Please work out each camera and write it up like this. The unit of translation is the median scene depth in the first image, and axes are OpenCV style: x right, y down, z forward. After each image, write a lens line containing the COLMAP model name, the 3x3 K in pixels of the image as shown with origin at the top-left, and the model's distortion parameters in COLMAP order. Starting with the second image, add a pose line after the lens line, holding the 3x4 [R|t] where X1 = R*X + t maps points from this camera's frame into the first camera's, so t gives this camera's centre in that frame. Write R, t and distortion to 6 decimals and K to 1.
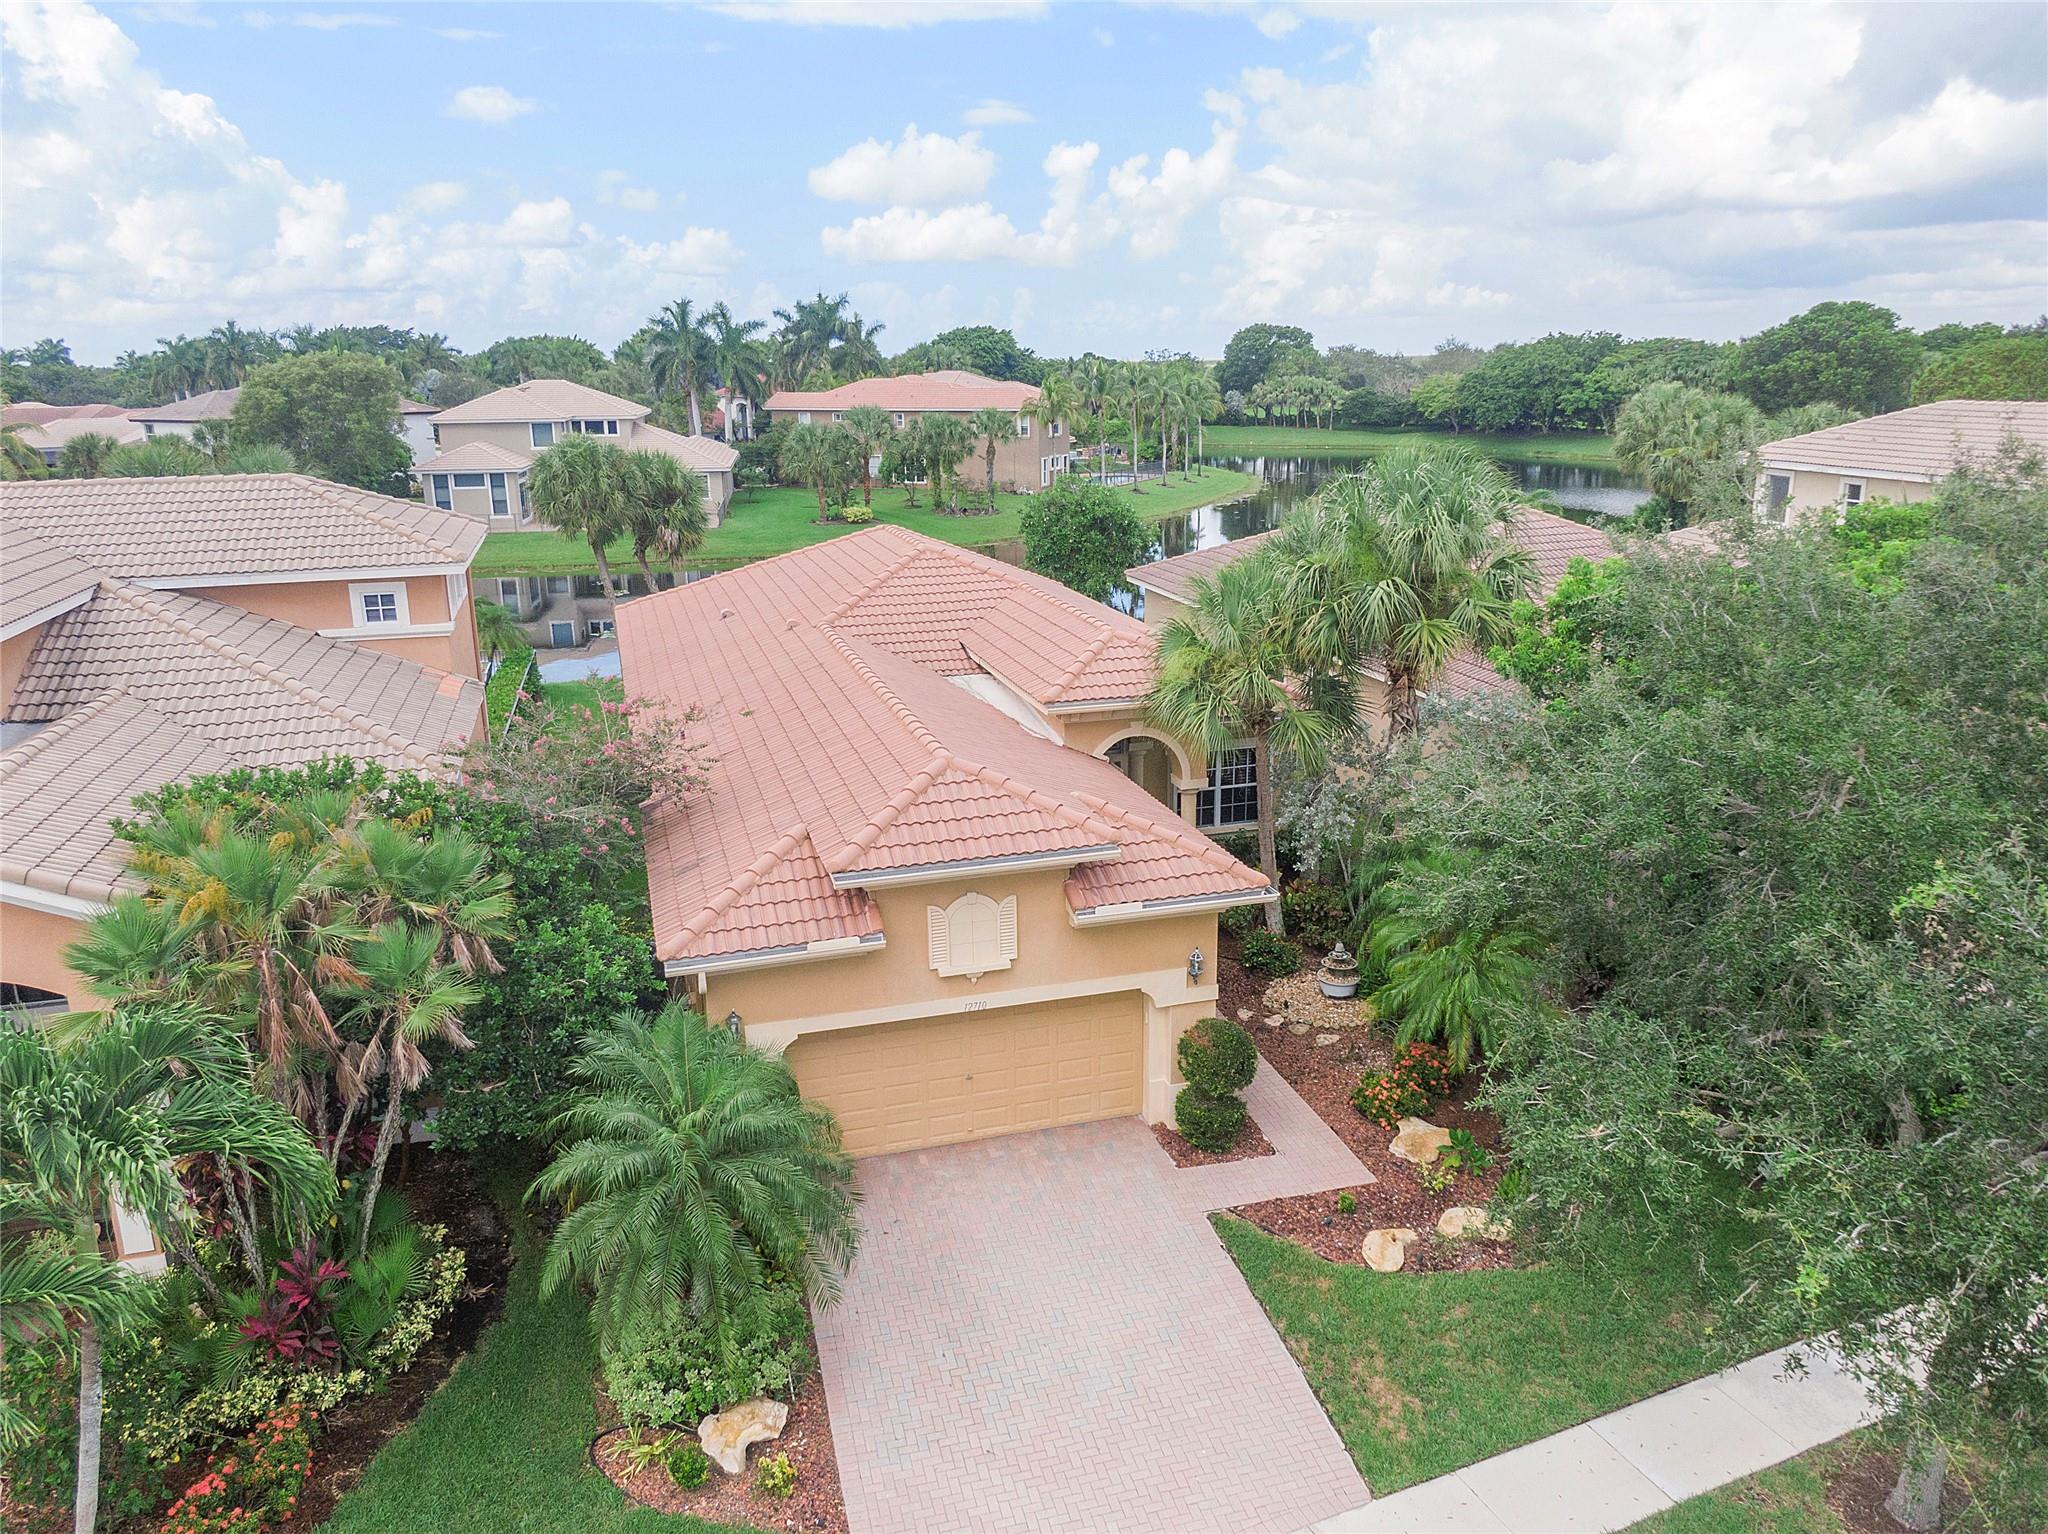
lens RADIAL K [[1505.4, 0, 1024.0], [0, 1505.4, 767.0], [0, 0, 1]] dist [0.037260, -0.068700]
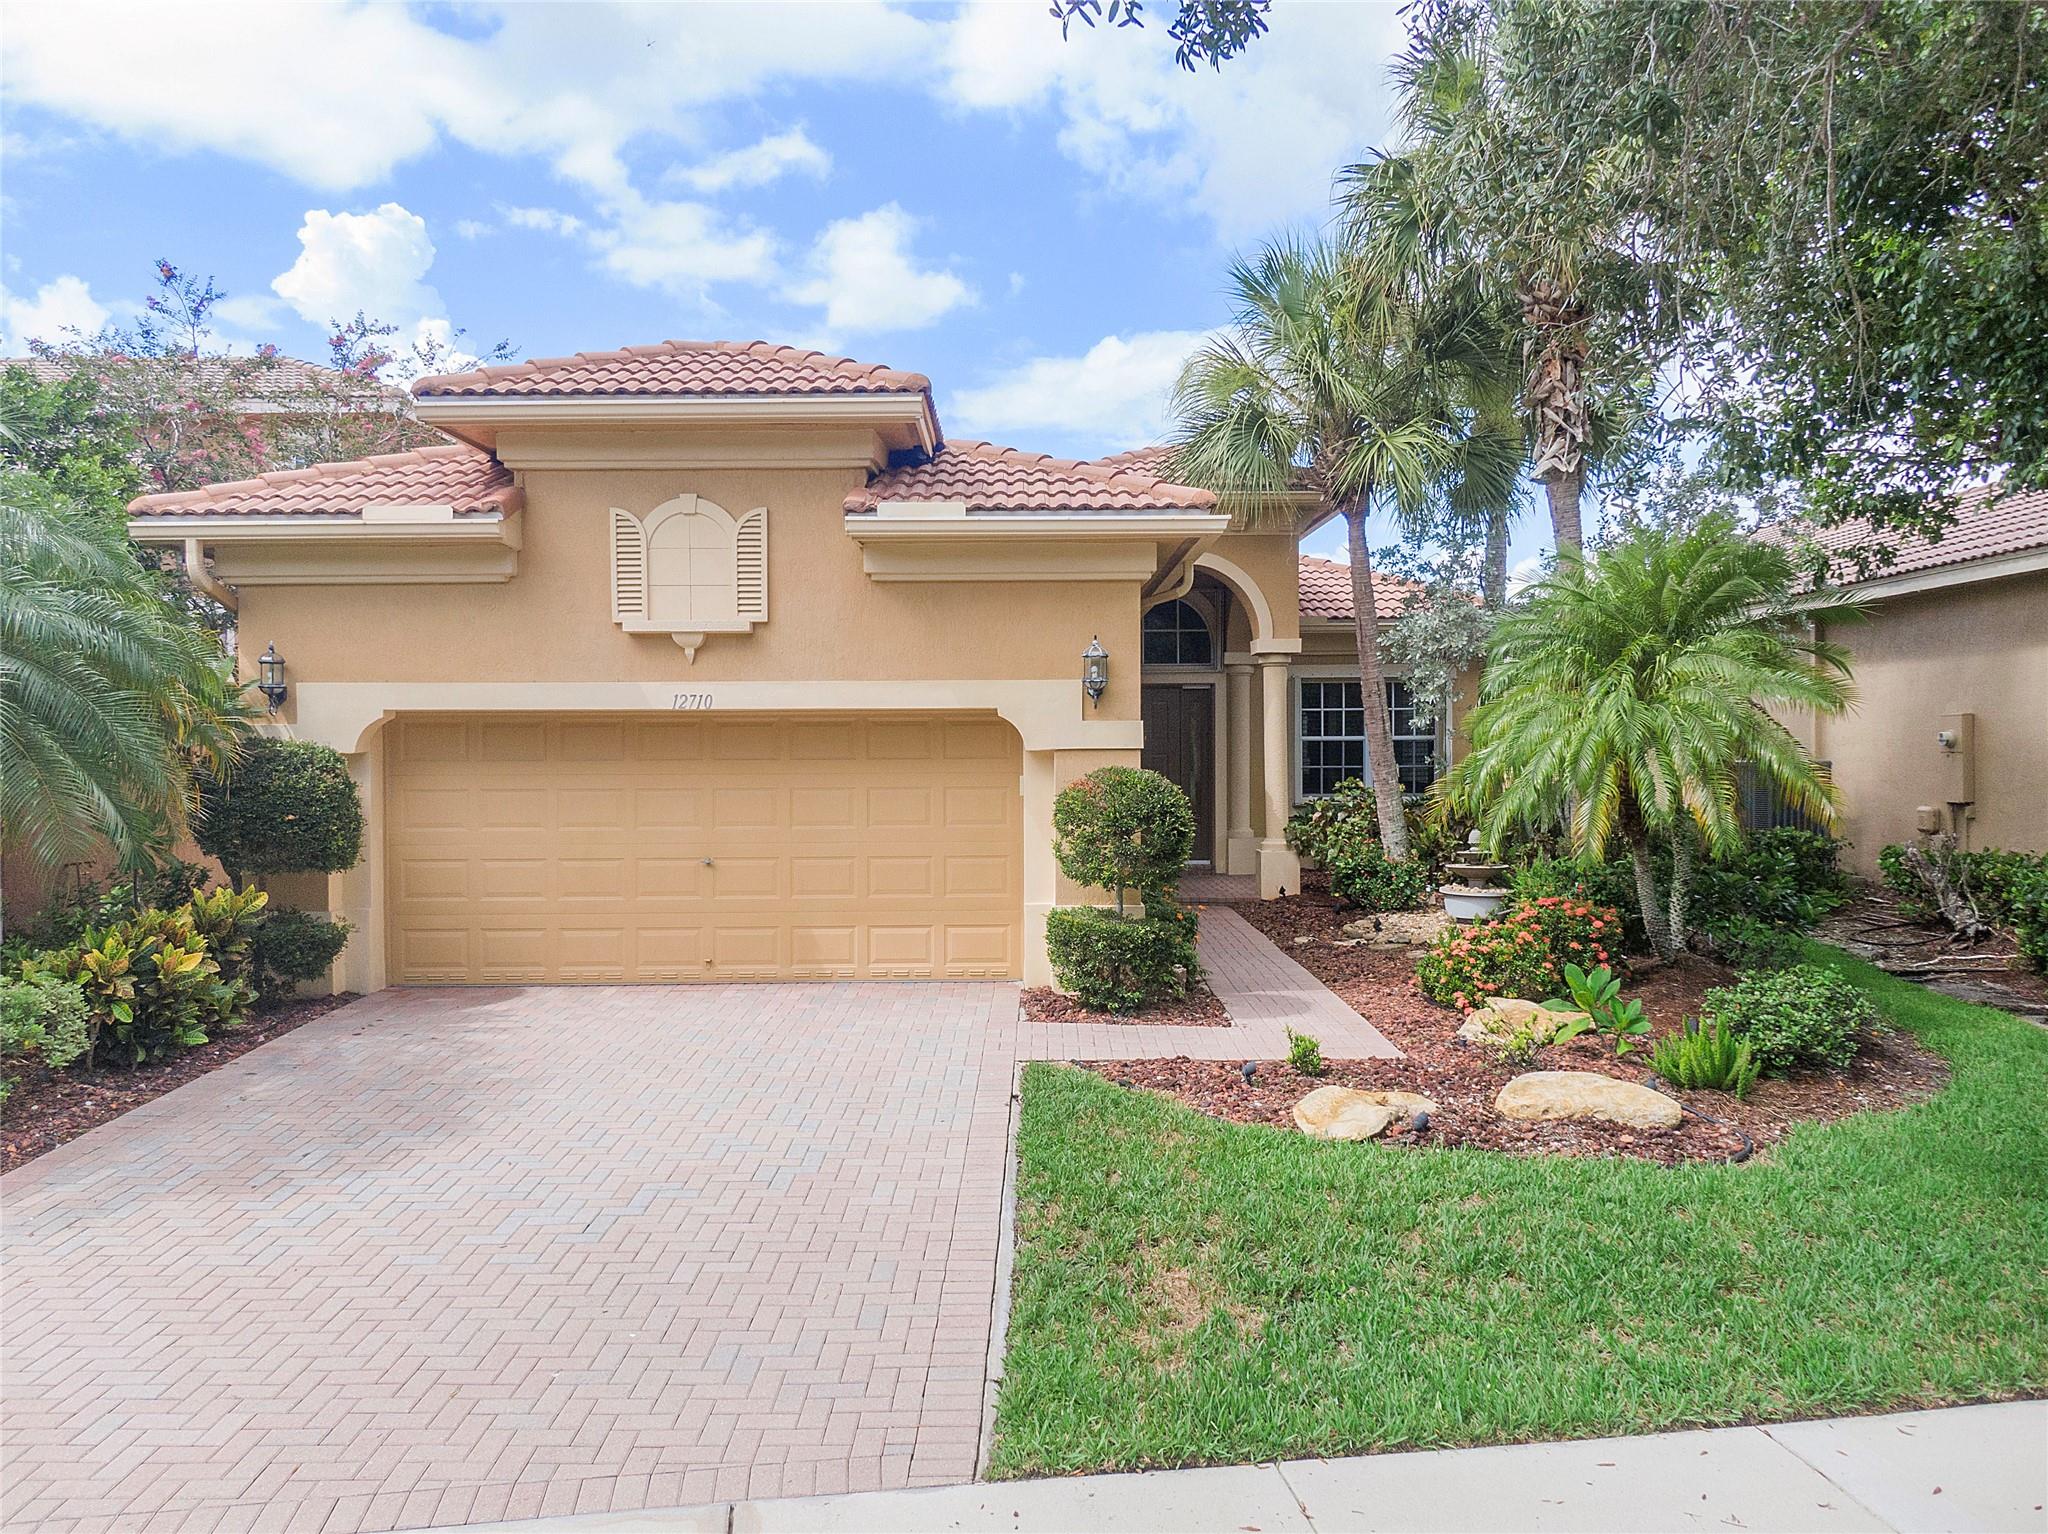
lens RADIAL K [[1490.6, 0, 1024.0], [0, 1490.6, 767.0], [0, 0, 1]] dist [-0.006226, -0.001436]
pose [[0.963387, 0.012075, -0.267843, 0.248816], [-0.079456, 0.966968, -0.242198, 0.317523], [0.256071, 0.254612, 0.932523, 0.511661]]
